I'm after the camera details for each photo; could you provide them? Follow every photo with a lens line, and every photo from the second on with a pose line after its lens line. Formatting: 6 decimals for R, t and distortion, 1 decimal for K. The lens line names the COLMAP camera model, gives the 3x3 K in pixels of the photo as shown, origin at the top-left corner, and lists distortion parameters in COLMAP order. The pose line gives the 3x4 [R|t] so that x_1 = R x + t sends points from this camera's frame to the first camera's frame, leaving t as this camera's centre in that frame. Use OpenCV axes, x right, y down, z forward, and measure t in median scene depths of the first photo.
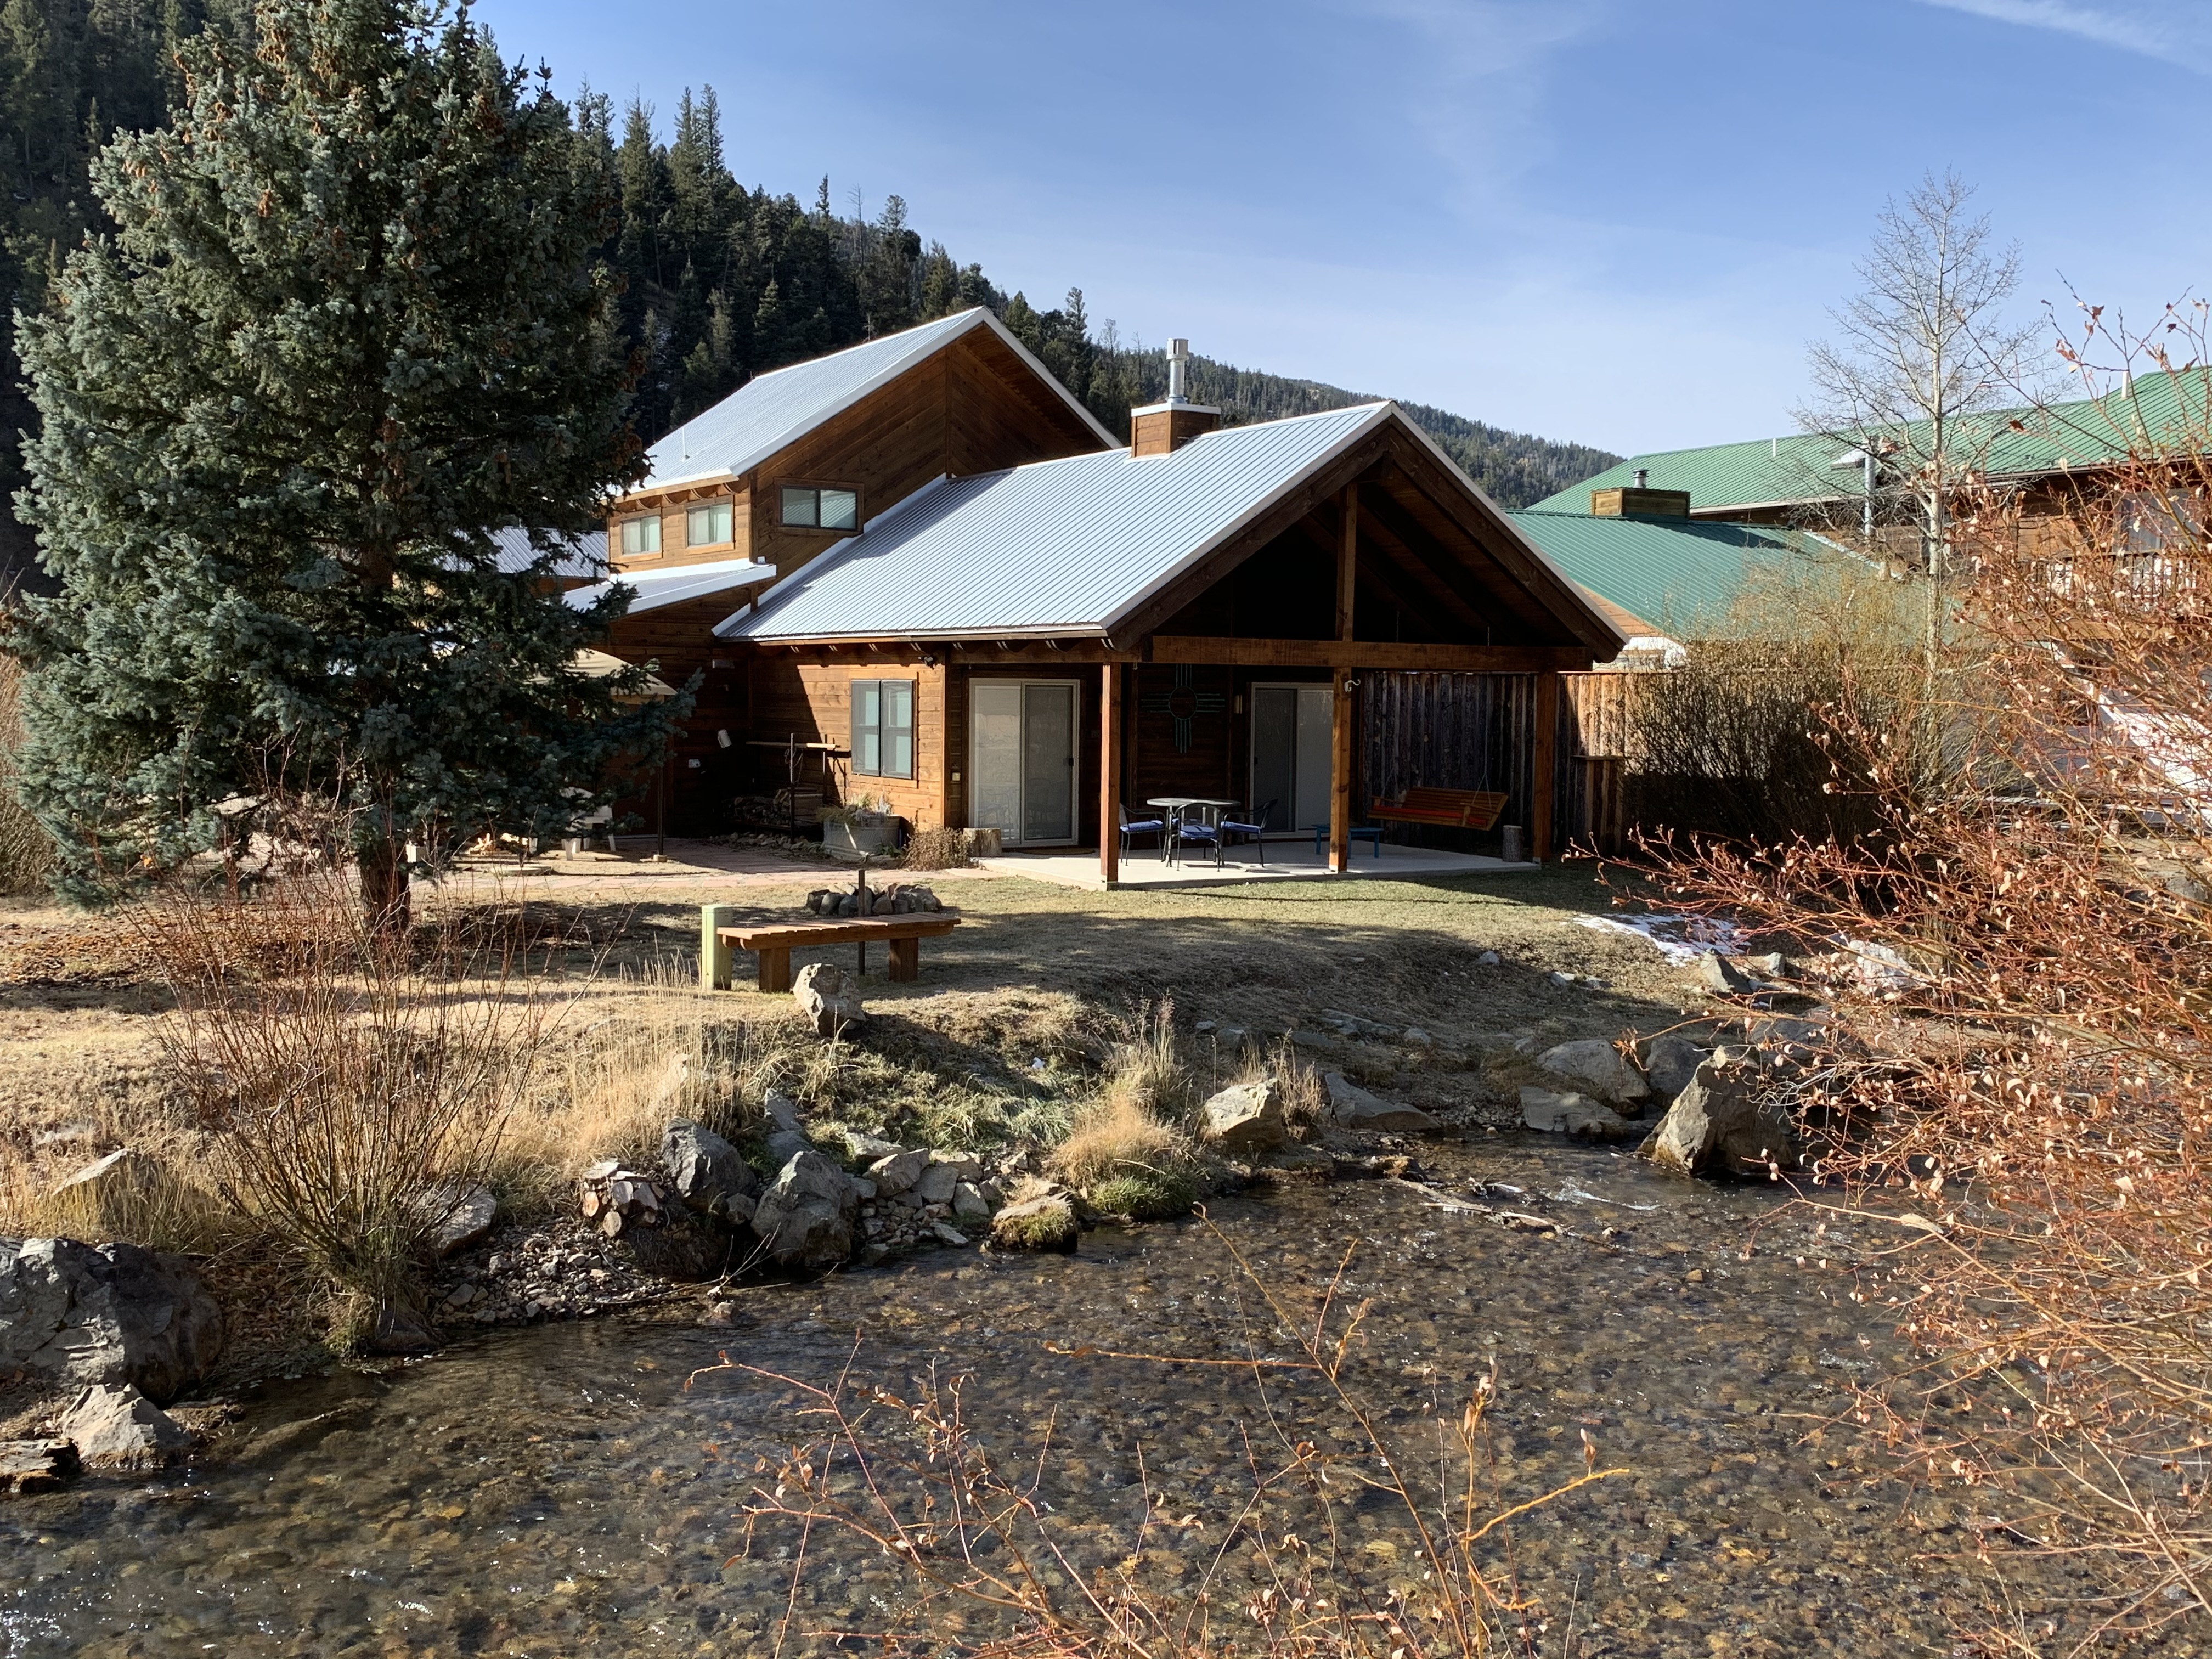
lens RADIAL K [[2142.2, 0, 1105.5], [0, 2142.2, 820.3], [0, 0, 1]] dist [0.126171, -0.242258]
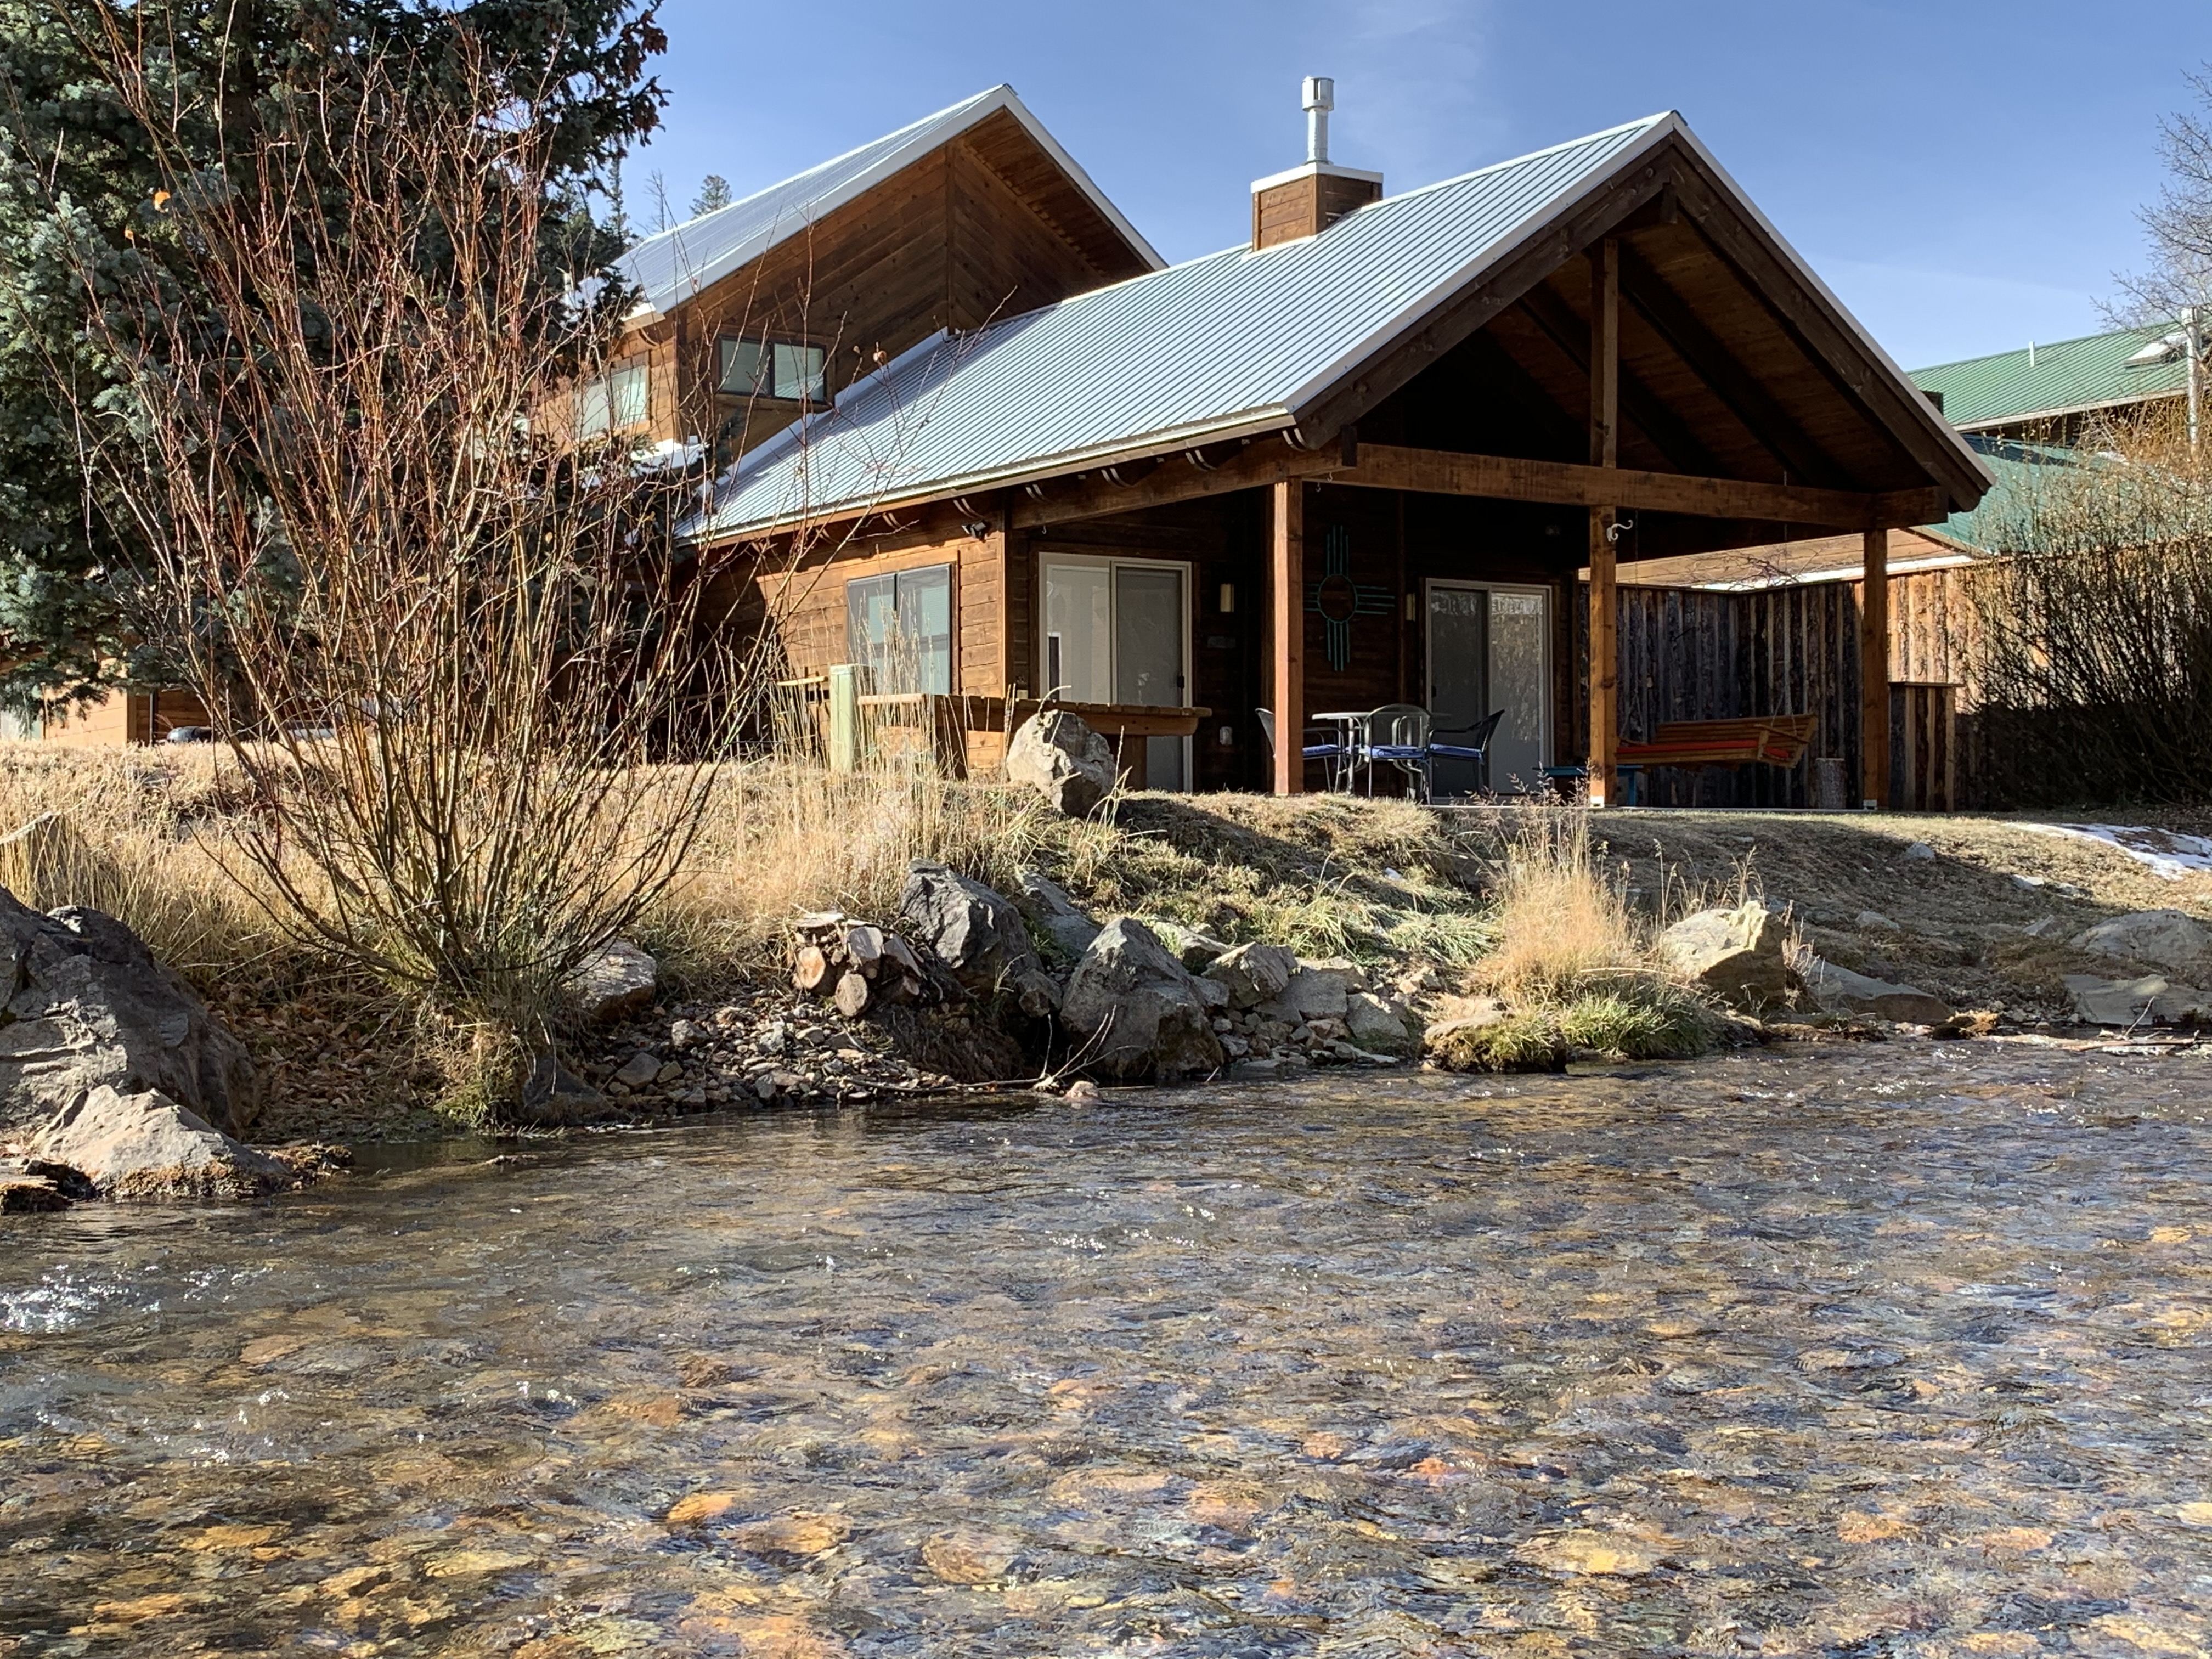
lens RADIAL K [[2847.4, 0, 1109.0], [0, 2847.4, 833.0], [0, 0, 1]] dist [0.188343, -0.537358]
pose [[0.998563, -0.015135, 0.051410, -0.141743], [0.018963, 0.997017, -0.074813, 0.145510], [-0.050124, 0.075680, 0.995871, 0.153473]]
